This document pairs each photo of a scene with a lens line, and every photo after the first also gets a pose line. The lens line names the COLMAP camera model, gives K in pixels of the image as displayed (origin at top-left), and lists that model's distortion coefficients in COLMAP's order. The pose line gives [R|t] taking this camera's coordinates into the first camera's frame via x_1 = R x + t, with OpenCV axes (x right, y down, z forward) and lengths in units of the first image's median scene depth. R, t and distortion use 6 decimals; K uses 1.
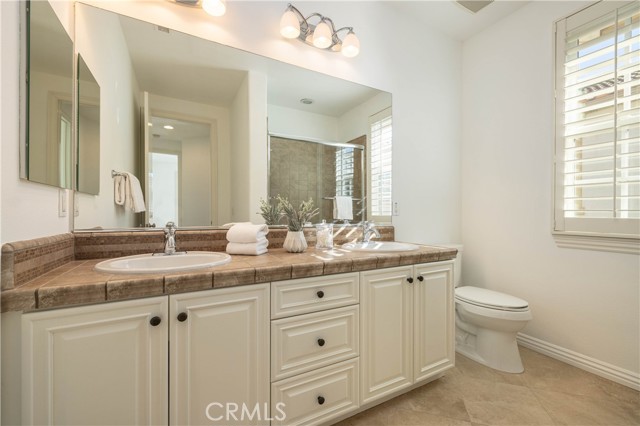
lens RADIAL K [[266.4, 0, 320.7], [0, 266.4, 213.3], [0, 0, 1]] dist [-0.001745, -0.000142]
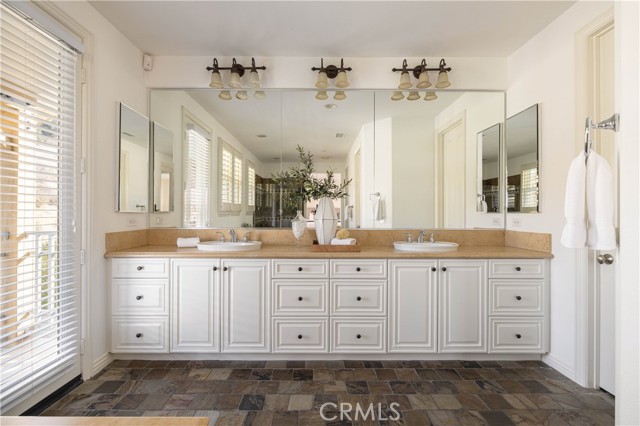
lens RADIAL K [[290.4, 0, 319.7], [0, 290.4, 214.4], [0, 0, 1]] dist [0.001094, 0.000079]
pose [[0.879558, -0.005149, -0.475763, -0.282527], [0.001358, 0.999965, -0.008312, -0.033831], [0.475789, 0.006664, 0.879534, -1.500742]]
